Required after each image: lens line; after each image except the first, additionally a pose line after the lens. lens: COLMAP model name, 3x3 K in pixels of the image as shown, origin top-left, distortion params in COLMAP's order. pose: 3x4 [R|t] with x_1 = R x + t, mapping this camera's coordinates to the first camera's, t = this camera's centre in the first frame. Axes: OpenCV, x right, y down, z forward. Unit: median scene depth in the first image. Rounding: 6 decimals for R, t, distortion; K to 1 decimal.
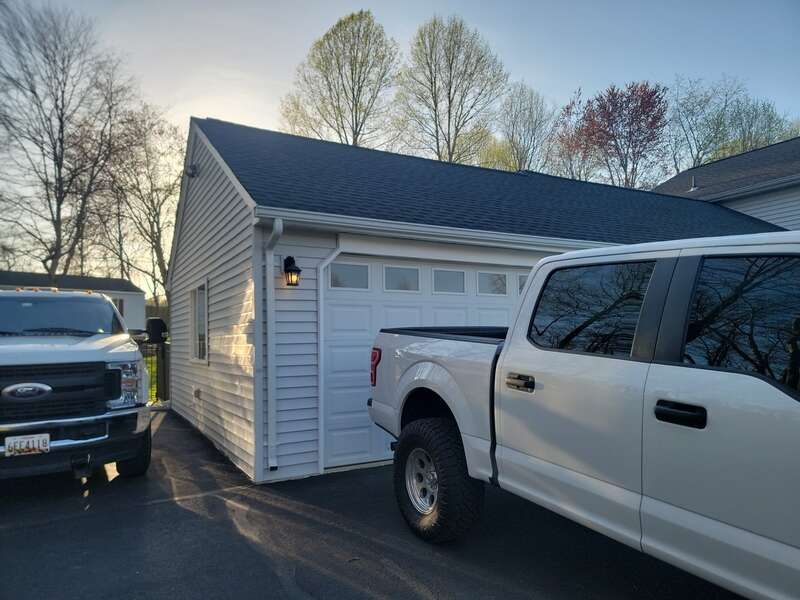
lens RADIAL K [[574.2, 0, 411.5], [0, 574.2, 319.6], [0, 0, 1]] dist [0.072026, -0.034444]
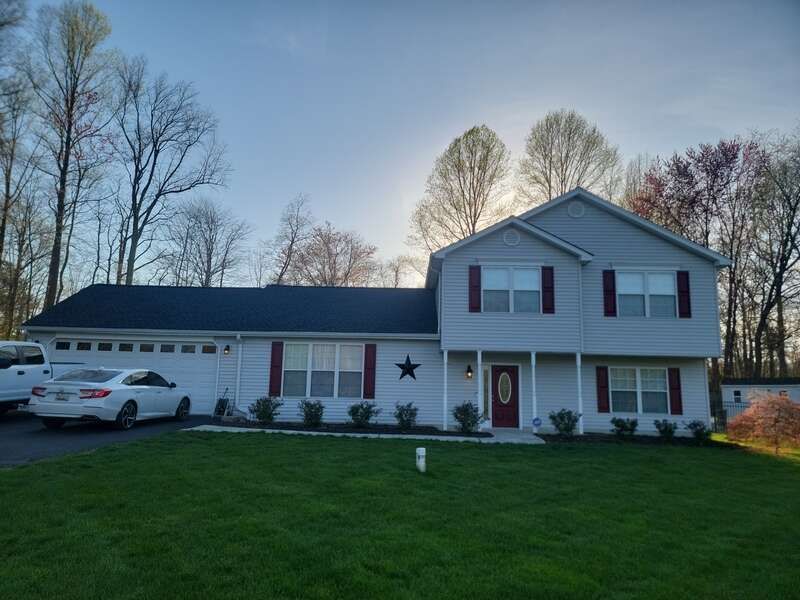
lens RADIAL K [[574.2, 0, 394.9], [0, 574.2, 304.8], [0, 0, 1]] dist [0.072026, -0.034444]
pose [[0.851371, -0.044541, -0.522669, 0.409853], [-0.023474, 0.992156, -0.122786, 0.006487], [0.524038, 0.116805, 0.843647, -0.092563]]
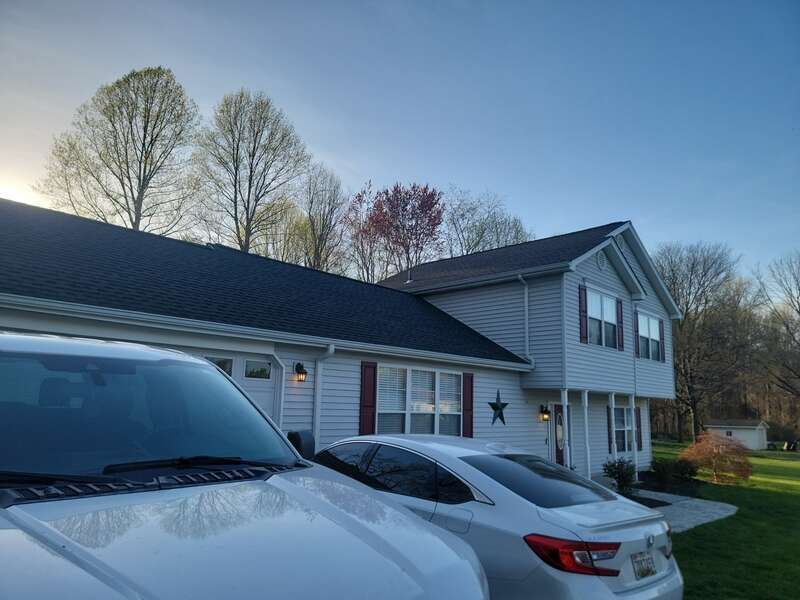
lens RADIAL K [[574.2, 0, 407.0], [0, 574.2, 318.0], [0, 0, 1]] dist [0.072026, -0.034444]
pose [[0.952545, 0.088259, 0.291321, 0.061112], [-0.051622, 0.990018, -0.131144, -0.004152], [-0.299988, 0.109882, 0.947593, -0.011883]]
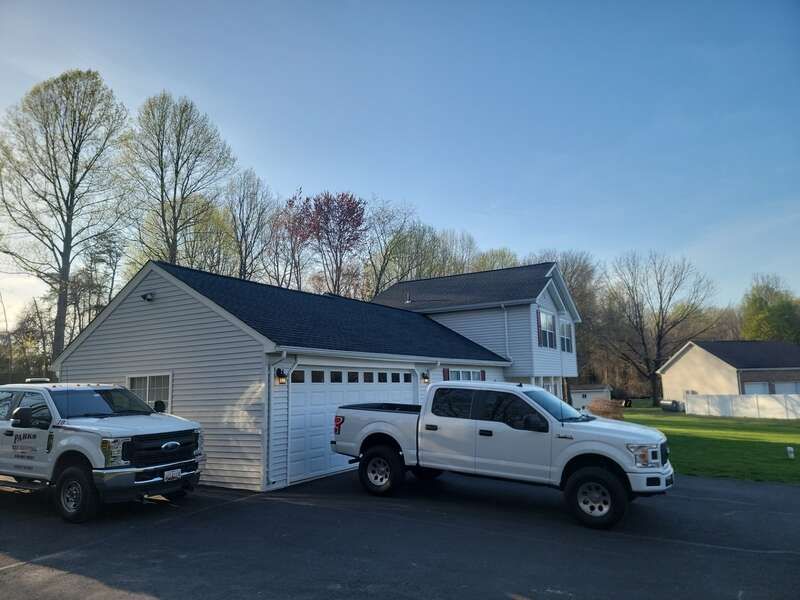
lens RADIAL K [[574.2, 0, 414.8], [0, 574.2, 308.3], [0, 0, 1]] dist [0.072026, -0.034444]
pose [[0.855094, 0.065635, 0.514302, -0.105673], [-0.006541, 0.993241, -0.115882, -0.011355], [-0.518432, 0.095726, 0.849744, -0.111444]]
